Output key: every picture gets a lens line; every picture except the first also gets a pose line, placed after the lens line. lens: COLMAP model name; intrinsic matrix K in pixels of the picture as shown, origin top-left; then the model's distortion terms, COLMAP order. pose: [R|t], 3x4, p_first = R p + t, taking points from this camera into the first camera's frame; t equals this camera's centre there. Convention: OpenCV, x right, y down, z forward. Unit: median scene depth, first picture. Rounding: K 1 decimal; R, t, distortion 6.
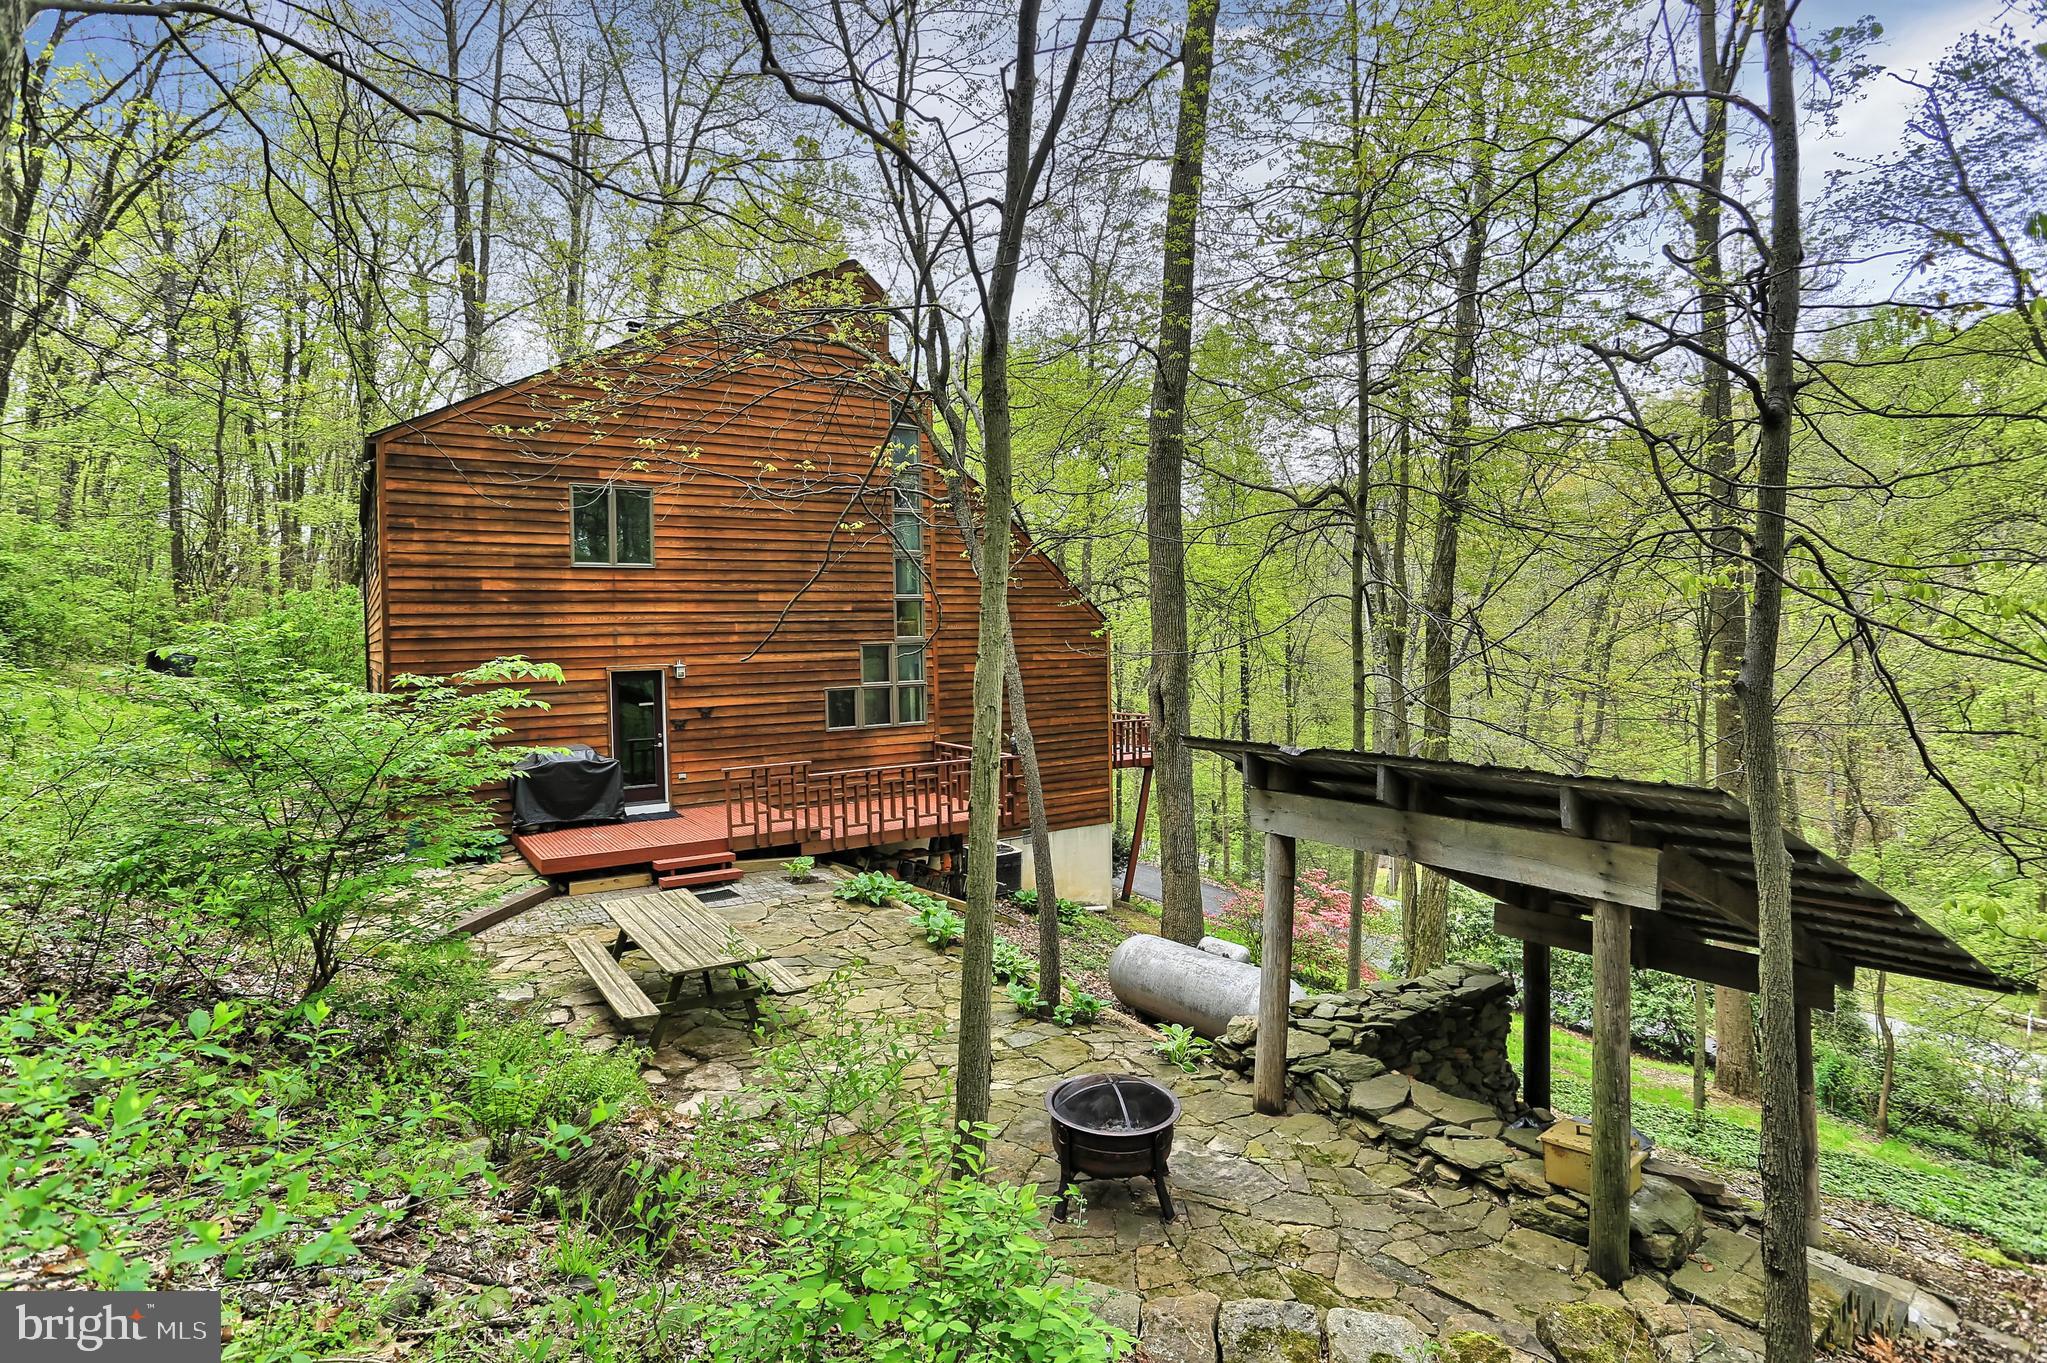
lens RADIAL K [[1018.3, 0, 996.1], [0, 1018.3, 608.2], [0, 0, 1]] dist [-0.020426, 0.009137]
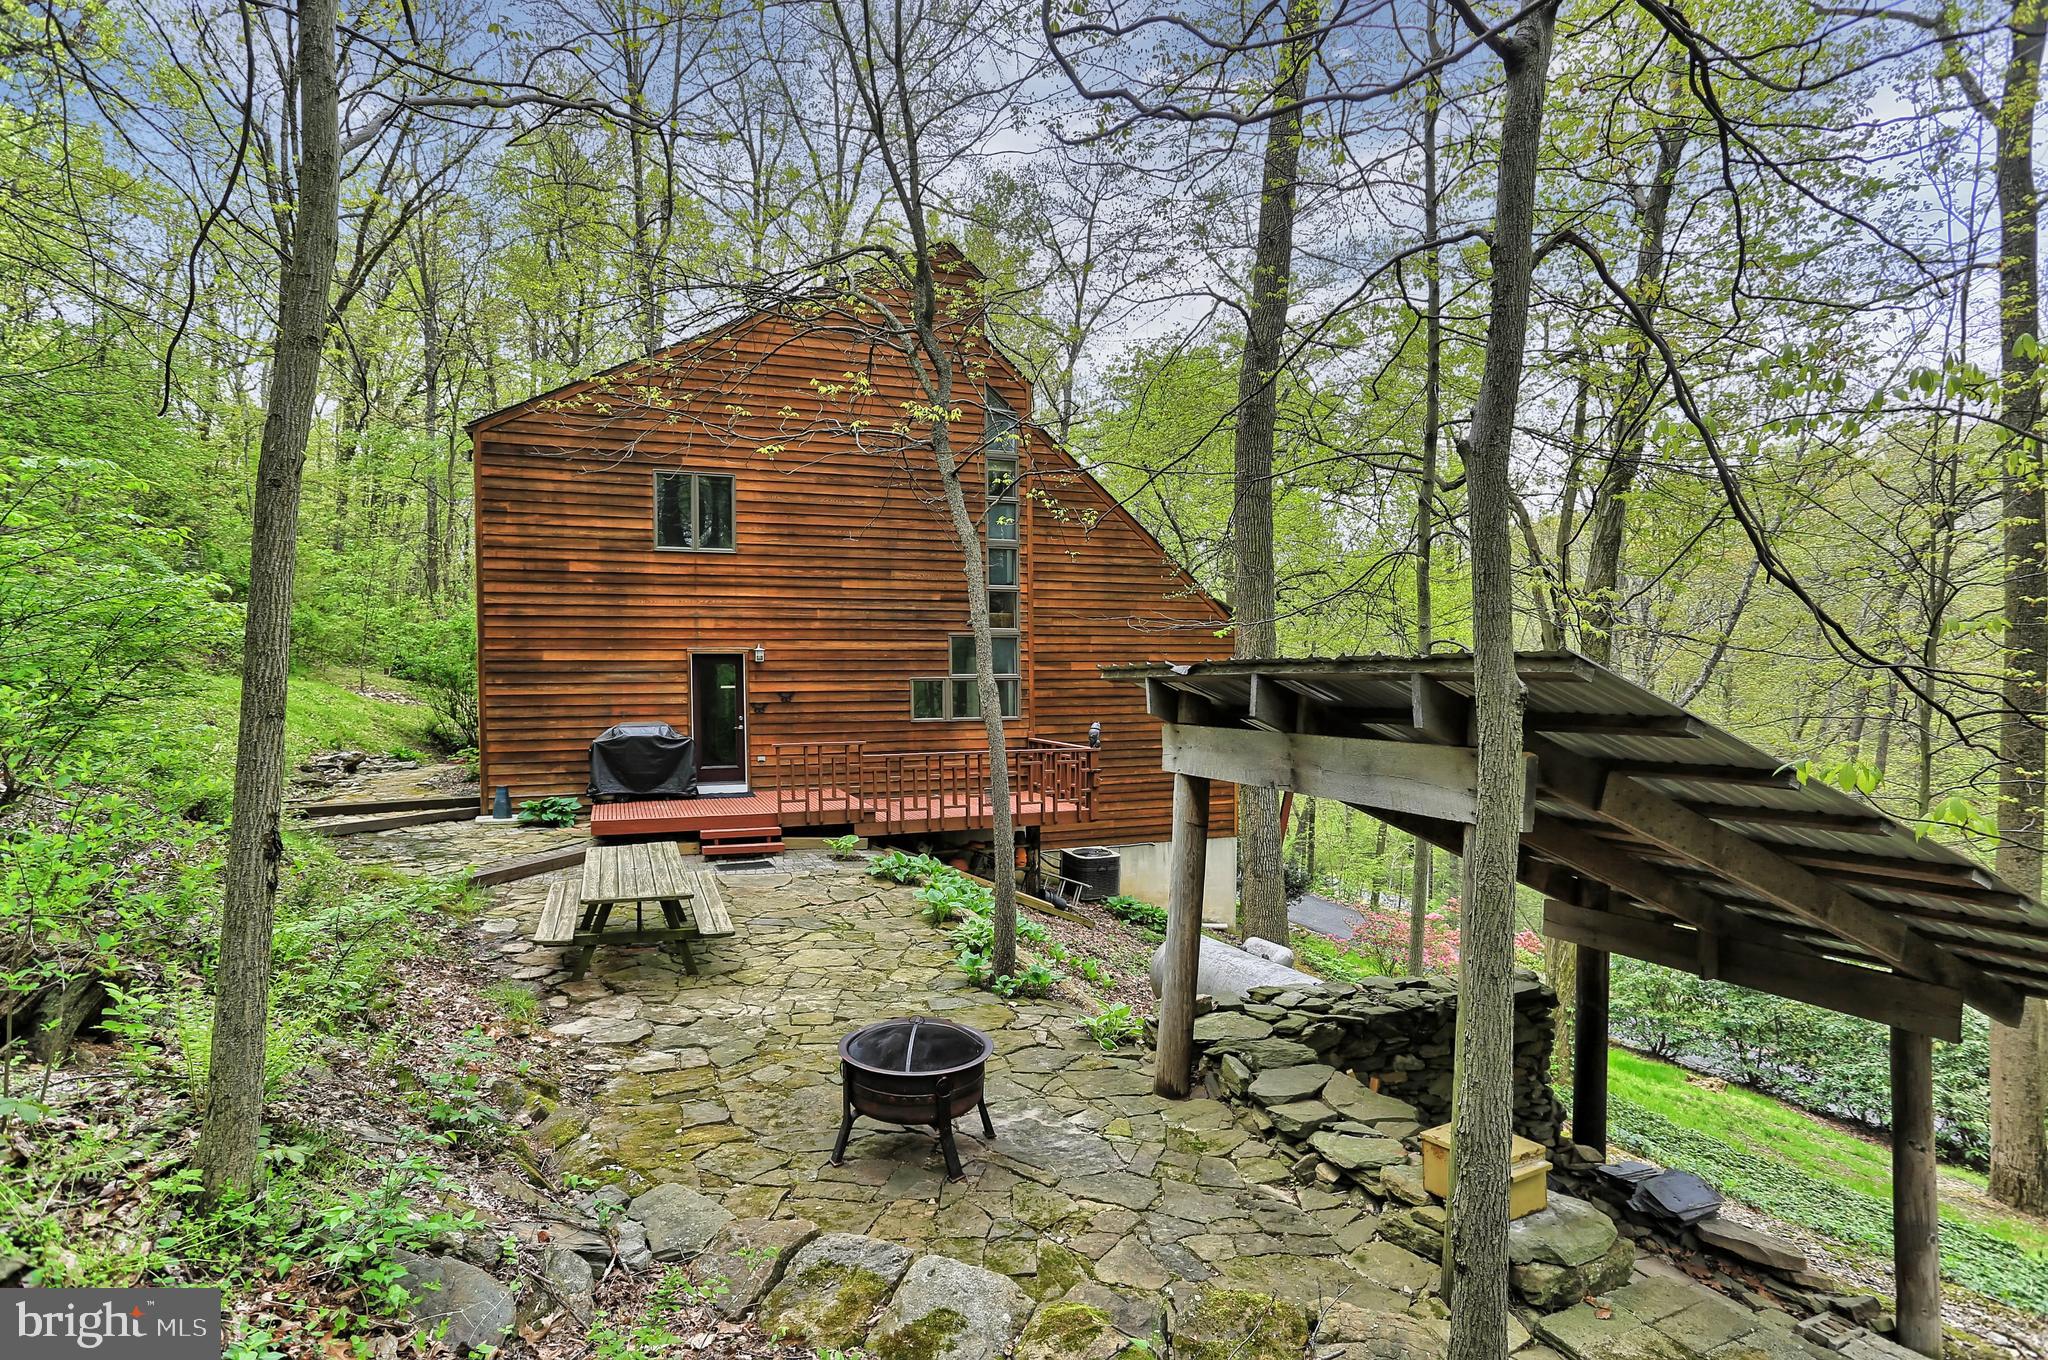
lens RADIAL K [[1018.8, 0, 1023.5], [0, 1018.8, 676.8], [0, 0, 1]] dist [-0.020426, 0.009137]
pose [[0.976460, 0.009538, -0.215486, 0.193193], [-0.005307, 0.999782, 0.020207, 0.072779], [0.215632, -0.018588, 0.976298, 0.079353]]
